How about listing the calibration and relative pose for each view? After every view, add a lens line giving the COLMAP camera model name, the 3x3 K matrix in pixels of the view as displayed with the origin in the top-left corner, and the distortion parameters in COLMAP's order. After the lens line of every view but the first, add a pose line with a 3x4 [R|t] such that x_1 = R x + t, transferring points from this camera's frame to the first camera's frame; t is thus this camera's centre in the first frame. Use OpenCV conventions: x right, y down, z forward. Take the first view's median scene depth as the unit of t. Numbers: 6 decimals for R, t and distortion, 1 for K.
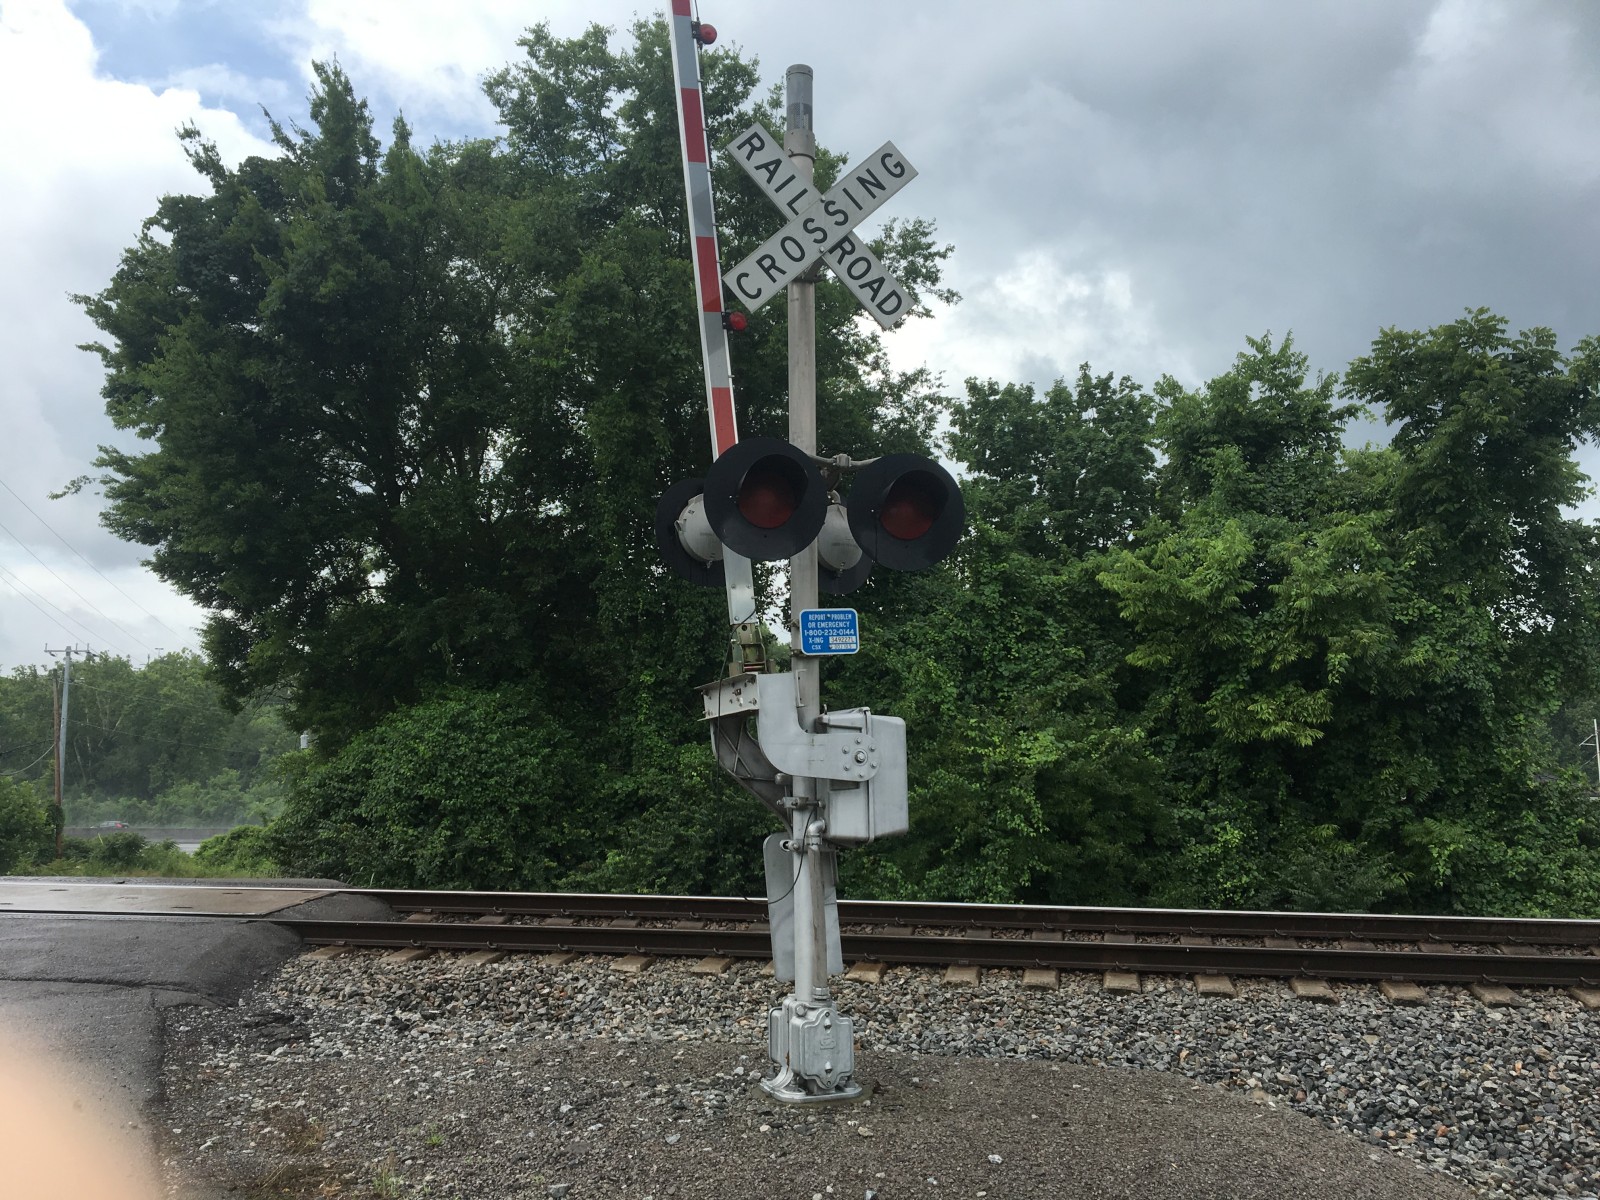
lens RADIAL K [[1346.2, 0, 772.3], [0, 1346.2, 602.4], [0, 0, 1]] dist [0.114631, -0.198389]
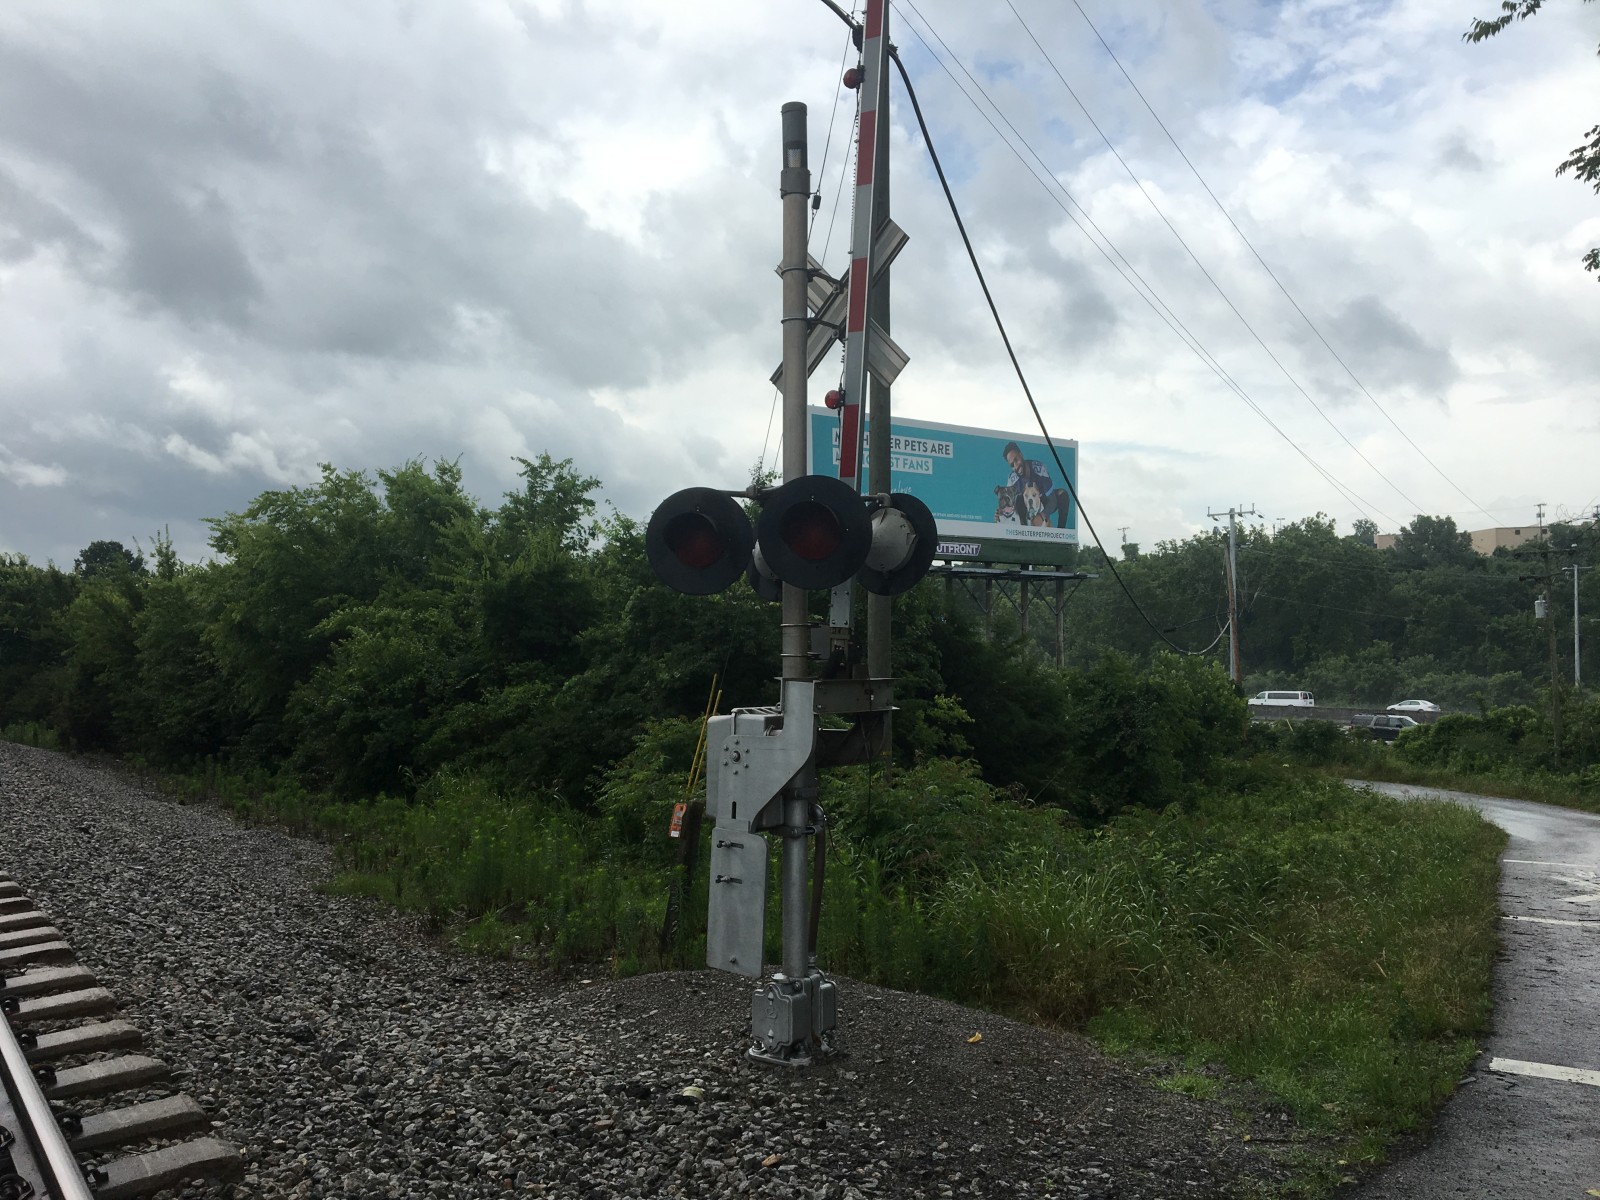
lens RADIAL K [[1342.9, 0, 769.1], [0, 1342.9, 600.8], [0, 0, 1]] dist [0.071255, -0.114772]
pose [[0.714779, -0.022536, -0.698987, -0.109038], [0.088167, 0.994410, 0.058098, 0.012375], [0.693770, -0.103154, 0.712771, 0.141163]]
